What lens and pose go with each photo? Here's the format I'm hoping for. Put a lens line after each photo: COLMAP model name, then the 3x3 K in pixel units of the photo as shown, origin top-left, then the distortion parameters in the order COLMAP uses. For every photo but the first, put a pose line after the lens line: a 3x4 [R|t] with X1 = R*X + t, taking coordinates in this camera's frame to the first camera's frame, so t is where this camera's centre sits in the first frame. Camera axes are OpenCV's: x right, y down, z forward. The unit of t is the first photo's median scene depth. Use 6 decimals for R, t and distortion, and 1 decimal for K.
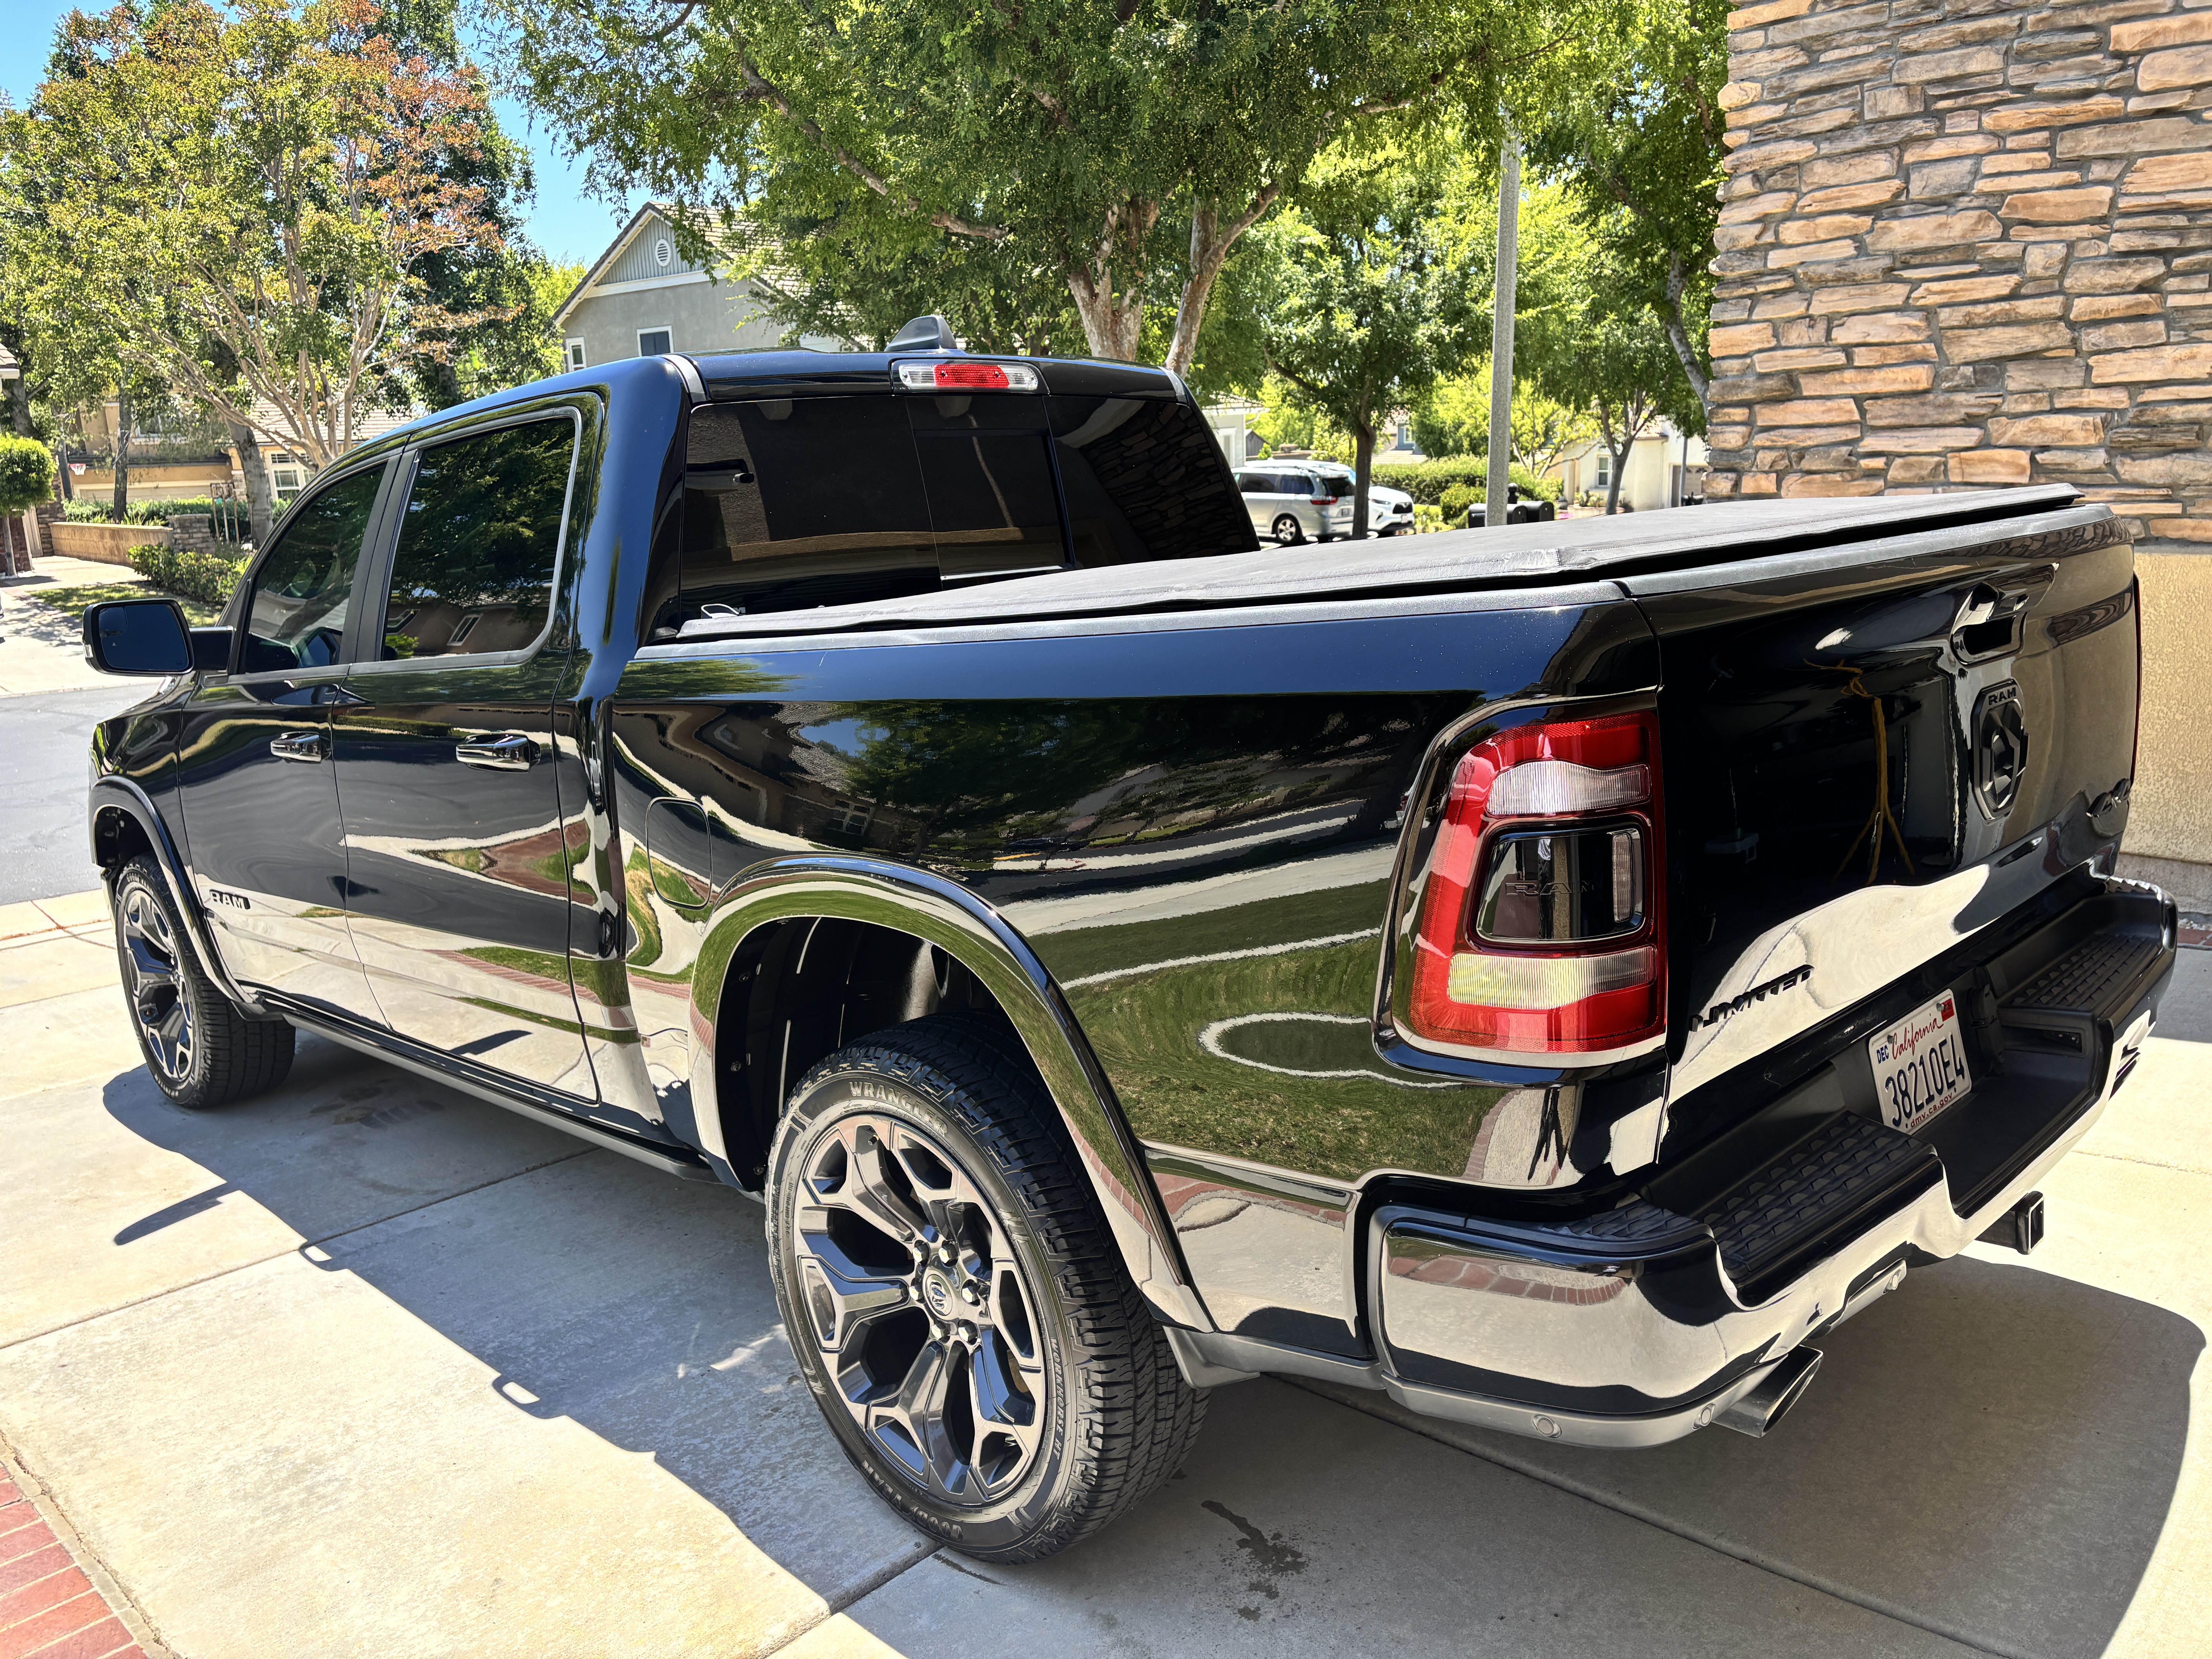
lens RADIAL K [[1687.8, 0, 1091.3], [0, 1687.8, 825.4], [0, 0, 1]] dist [0.058583, -0.059084]
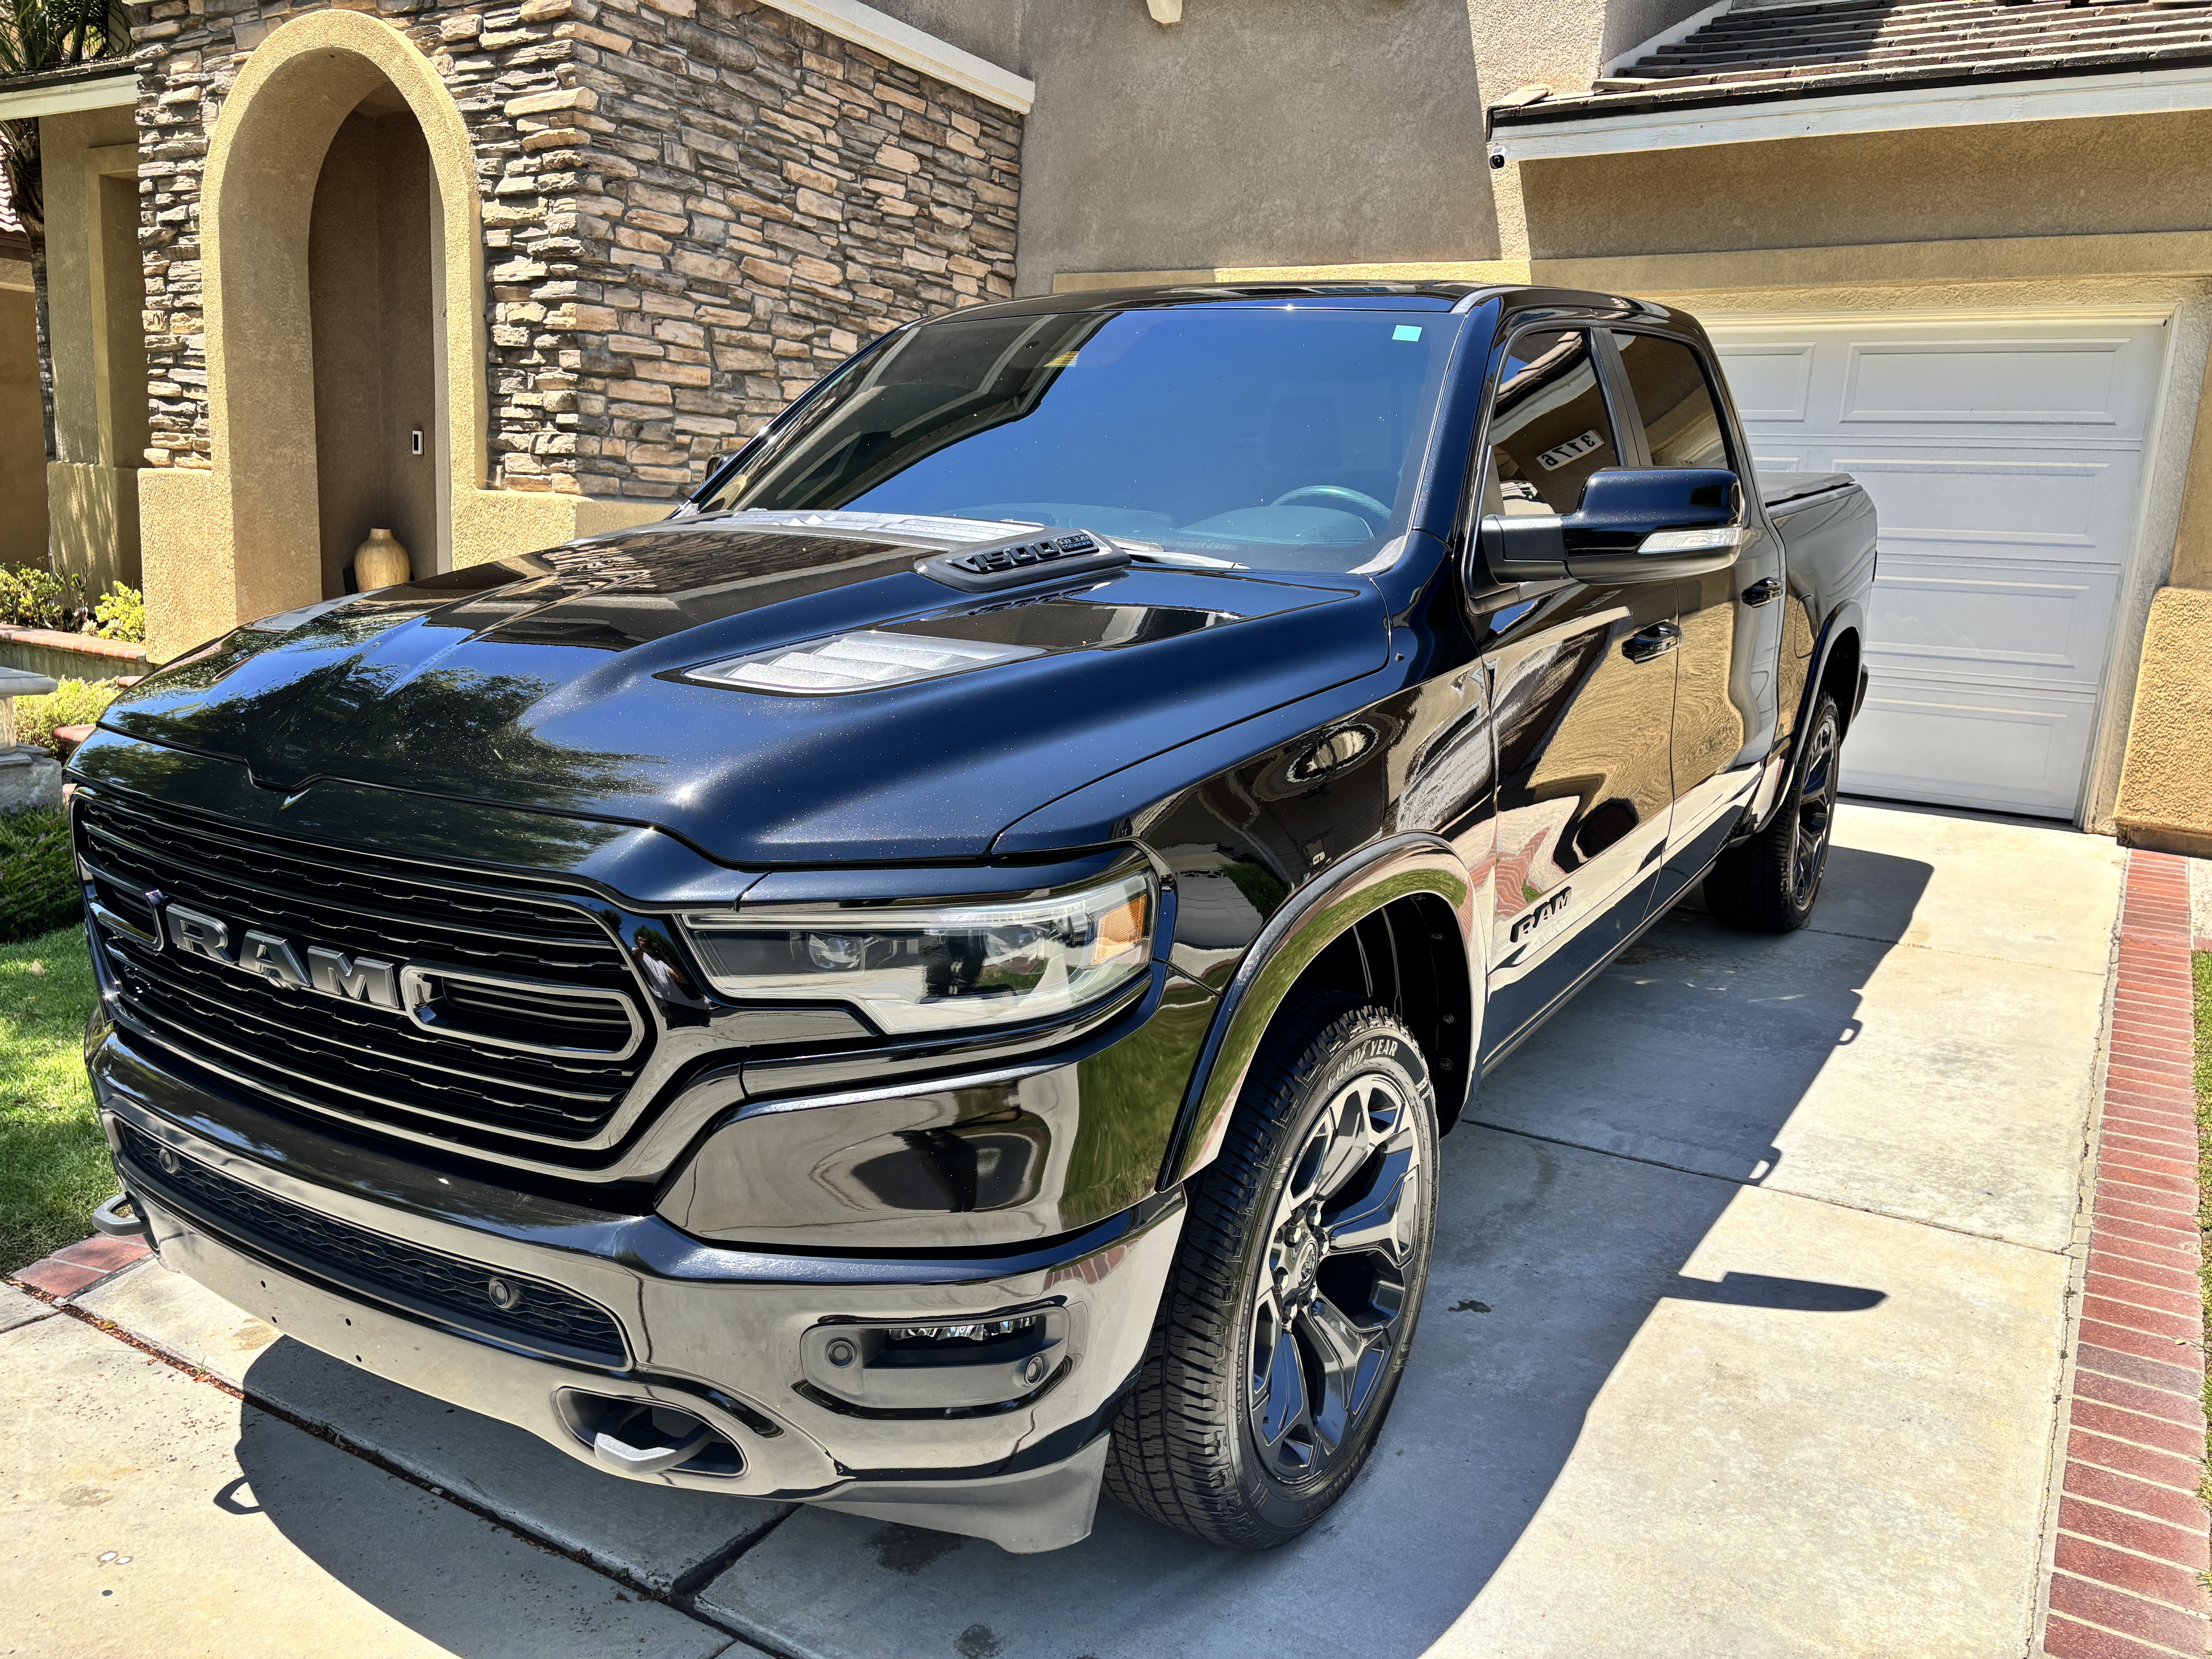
lens RADIAL K [[1687.8, 0, 1103.2], [0, 1687.8, 822.0], [0, 0, 1]] dist [0.058583, -0.059084]
pose [[-0.236102, -0.145652, 0.960750, -0.898973], [0.168306, 0.967630, 0.188056, -0.124640], [-0.957042, 0.206100, -0.203945, 1.046065]]
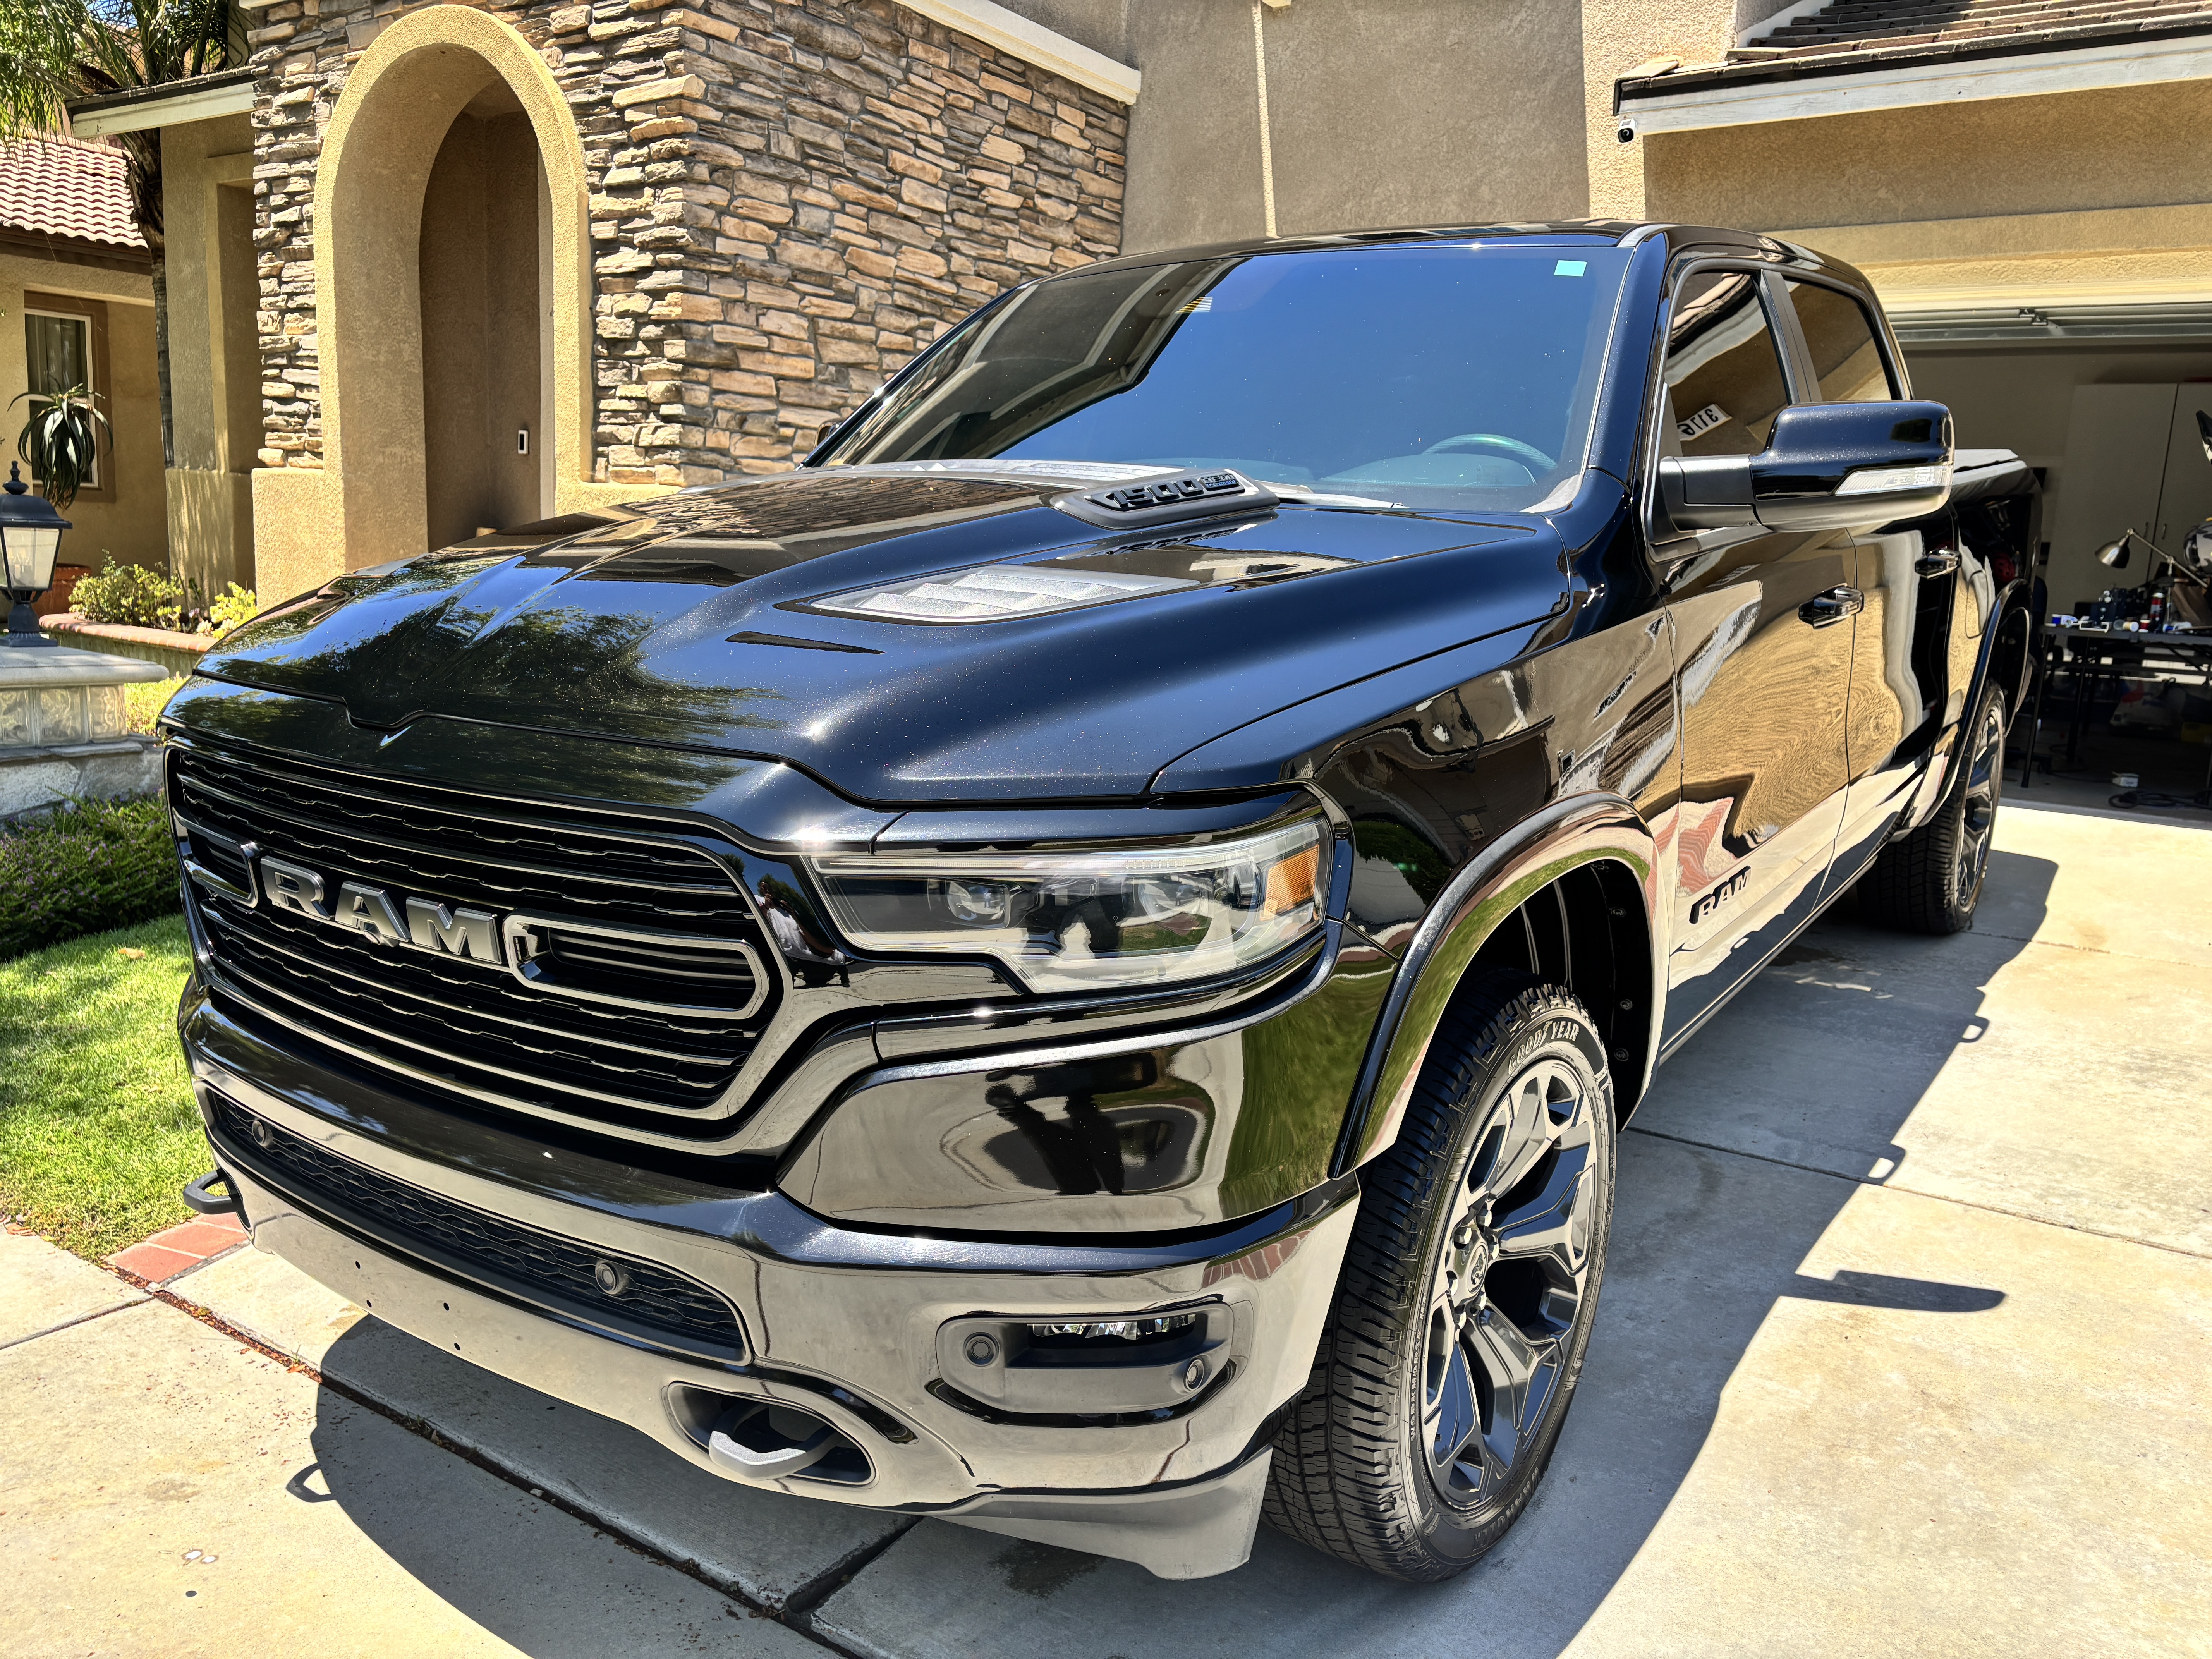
lens RADIAL K [[1687.8, 0, 1102.5], [0, 1687.8, 820.8], [0, 0, 1]] dist [0.058583, -0.059084]
pose [[-0.185086, -0.136280, 0.973227, -0.864735], [0.172767, 0.970401, 0.168741, -0.107277], [-0.967417, 0.199373, -0.156062, 1.055991]]
